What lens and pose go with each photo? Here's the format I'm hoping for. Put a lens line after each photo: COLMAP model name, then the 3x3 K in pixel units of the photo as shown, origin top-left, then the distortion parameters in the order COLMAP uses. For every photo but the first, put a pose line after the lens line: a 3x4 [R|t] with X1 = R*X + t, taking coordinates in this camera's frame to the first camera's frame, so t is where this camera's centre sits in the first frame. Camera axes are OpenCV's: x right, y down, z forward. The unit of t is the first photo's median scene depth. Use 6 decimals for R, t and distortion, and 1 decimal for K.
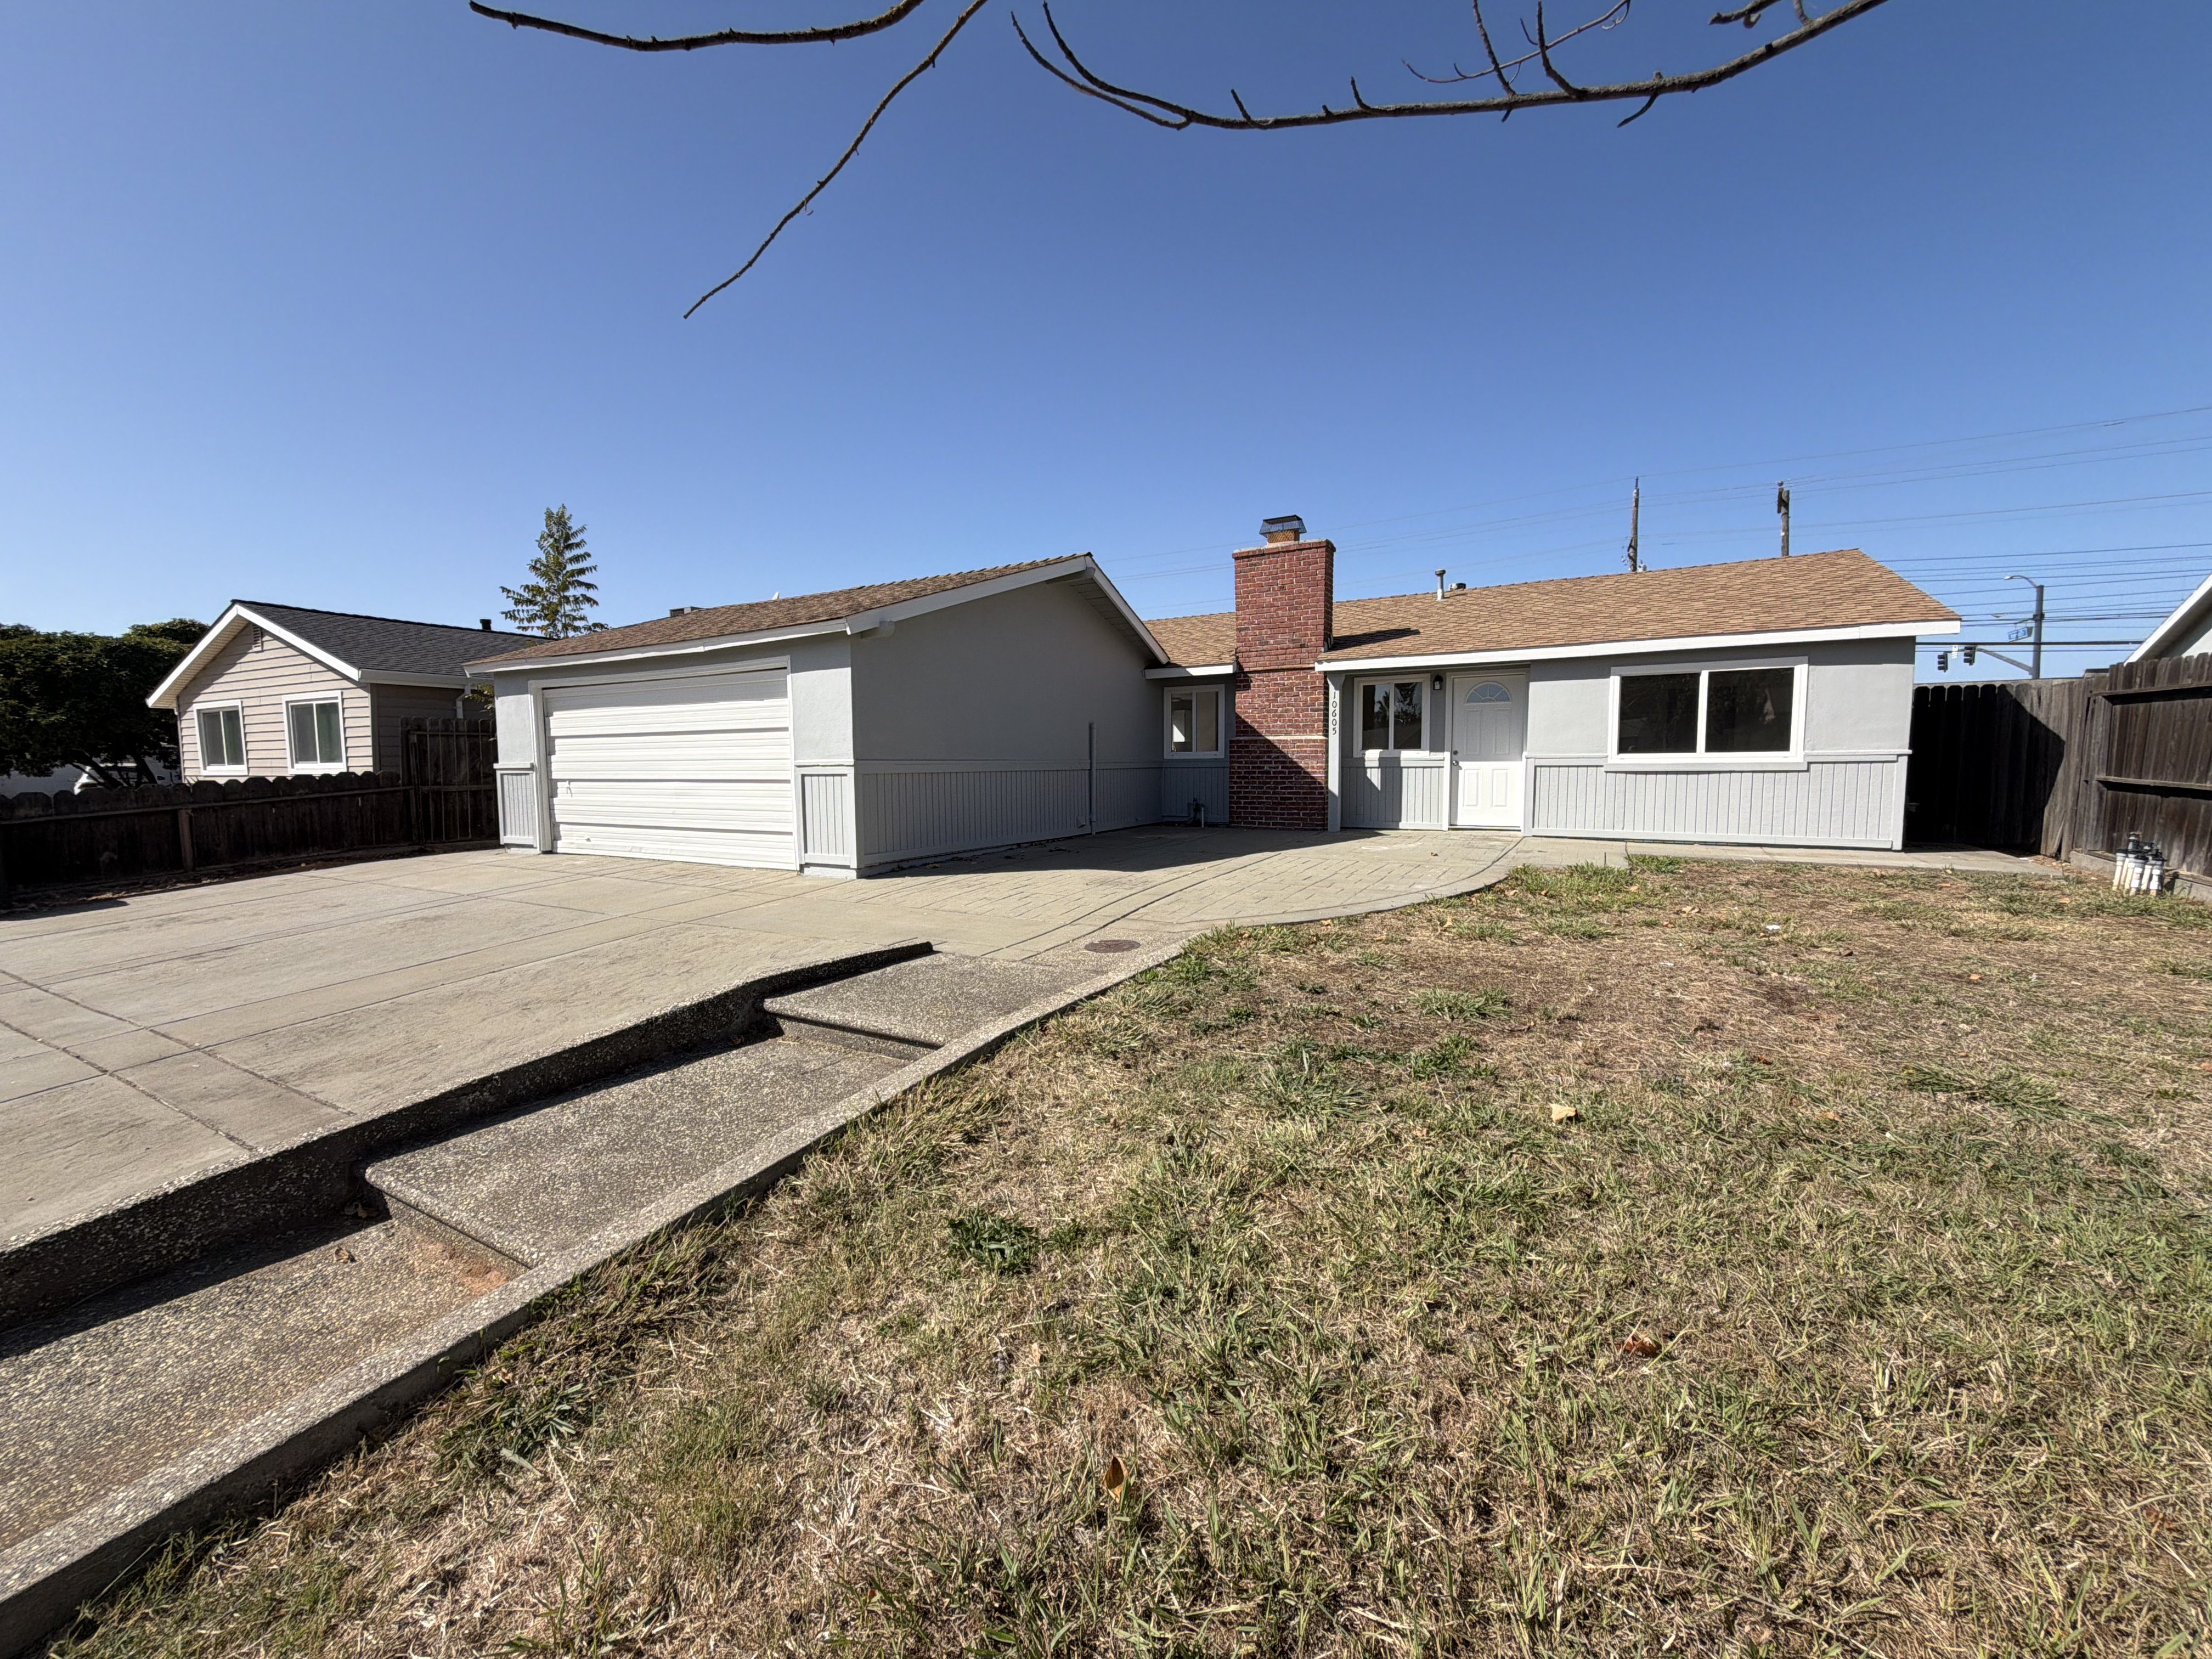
lens RADIAL K [[994.3, 0, 1114.8], [0, 994.3, 829.1], [0, 0, 1]] dist [-0.002287, -0.000193]
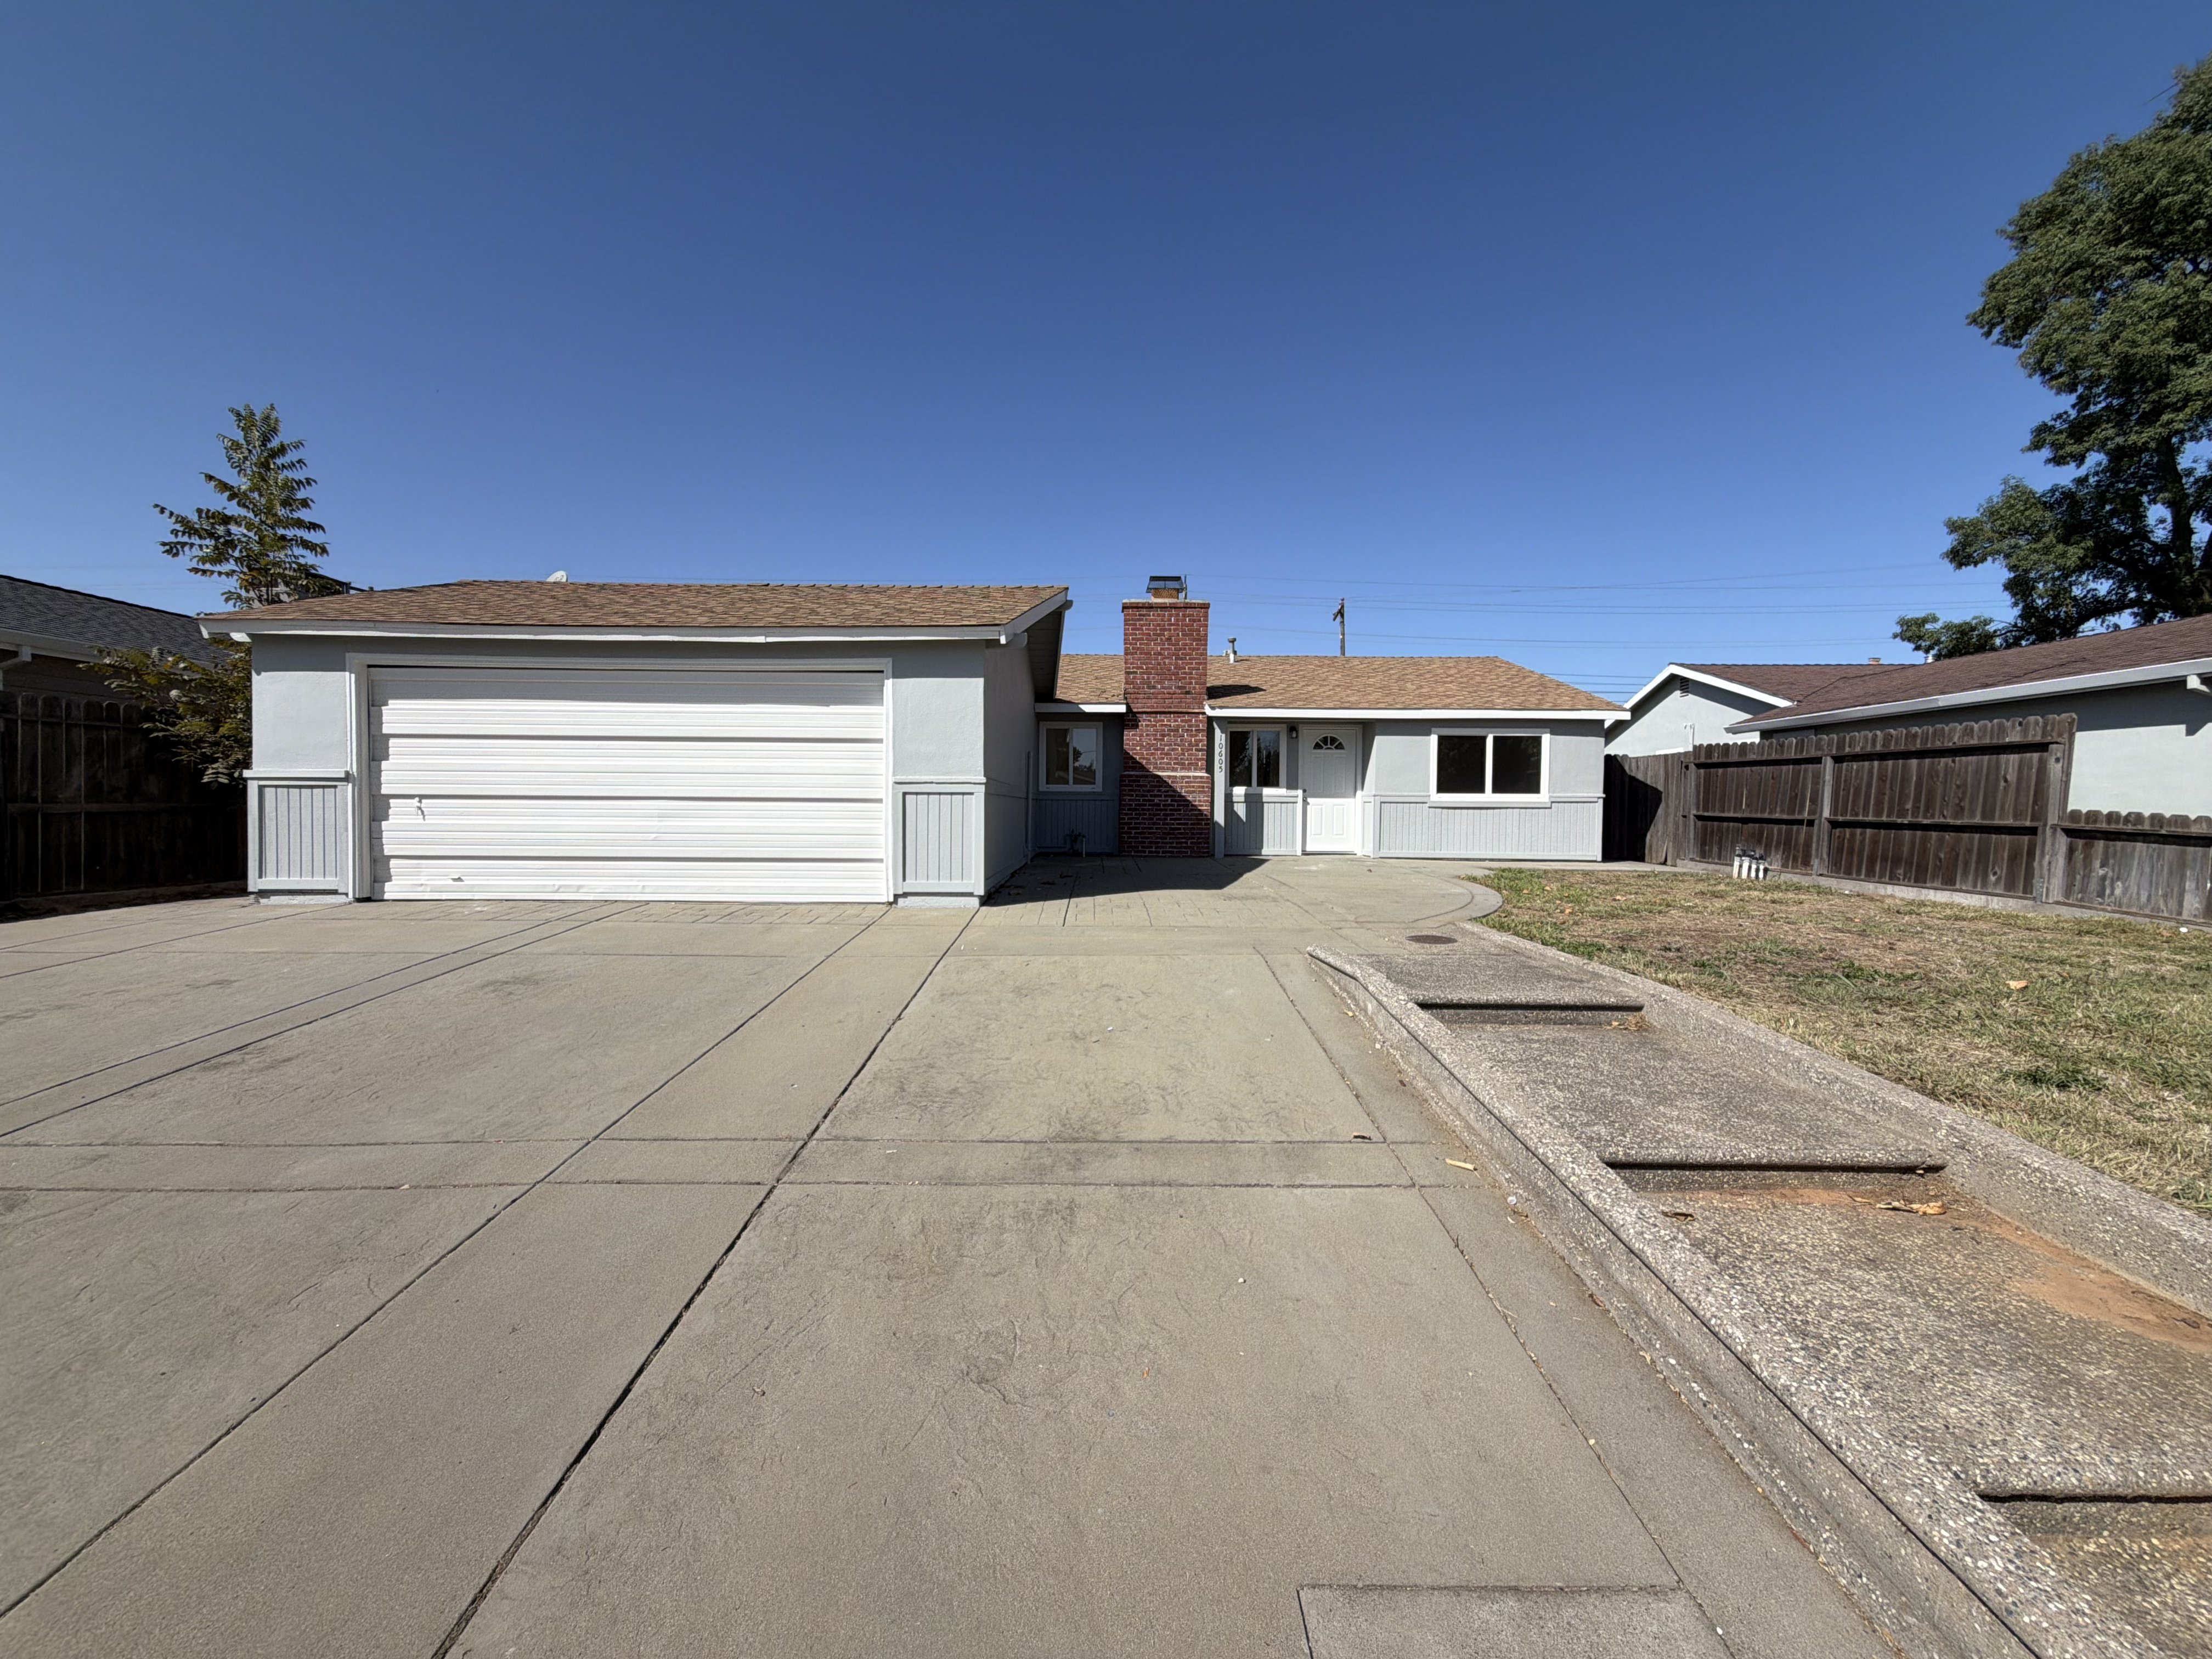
lens RADIAL K [[994.3, 0, 1114.8], [0, 994.3, 829.1], [0, 0, 1]] dist [-0.002287, -0.000193]
pose [[0.831316, 0.004536, 0.555781, -0.522621], [0.023518, 0.998784, -0.043328, 0.016668], [-0.555302, 0.049090, 0.830199, 0.127886]]
